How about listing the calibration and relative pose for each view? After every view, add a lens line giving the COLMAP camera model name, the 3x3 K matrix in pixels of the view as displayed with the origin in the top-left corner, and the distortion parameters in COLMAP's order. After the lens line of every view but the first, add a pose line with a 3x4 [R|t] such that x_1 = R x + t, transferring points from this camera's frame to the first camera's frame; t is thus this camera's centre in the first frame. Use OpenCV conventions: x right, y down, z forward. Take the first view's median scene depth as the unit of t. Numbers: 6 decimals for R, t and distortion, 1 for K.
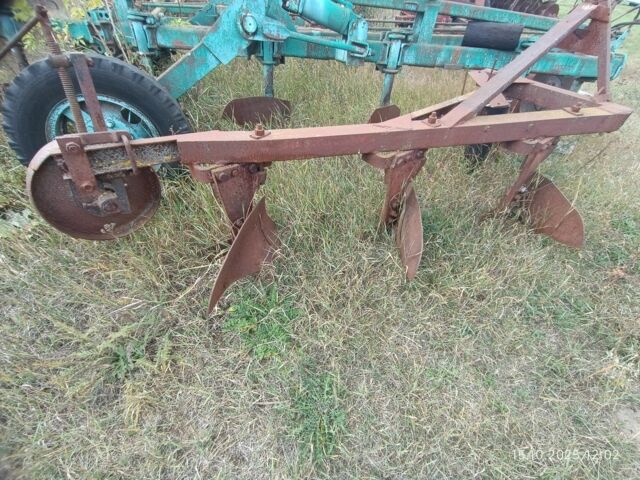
lens RADIAL K [[292.1, 0, 320.0], [0, 292.1, 240.0], [0, 0, 1]] dist [-0.004144, 0.011233]
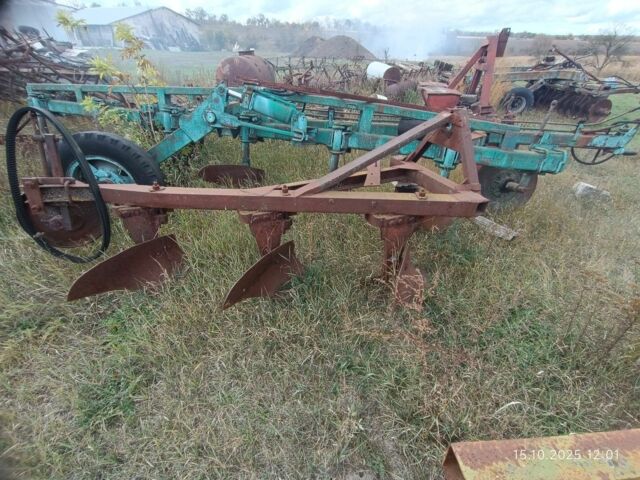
lens RADIAL K [[292.1, 0, 320.0], [0, 292.1, 240.0], [0, 0, 1]] dist [-0.004144, 0.011233]
pose [[0.962262, 0.128698, -0.239768, 0.677450], [-0.175167, 0.967224, -0.183831, 0.003673], [0.208251, 0.218893, 0.953267, -0.104300]]
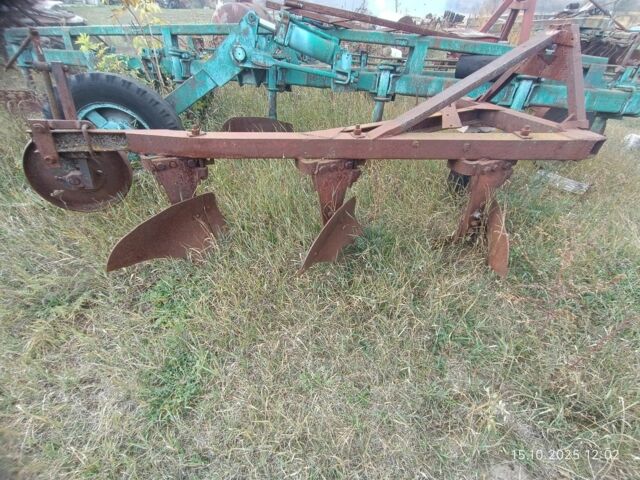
lens RADIAL K [[292.1, 0, 320.0], [0, 292.1, 240.0], [0, 0, 1]] dist [-0.004144, 0.011233]
pose [[0.970914, 0.124662, -0.204416, 0.404956], [-0.147508, 0.983934, -0.100572, 0.071305], [0.188594, 0.127800, 0.973704, 0.009884]]
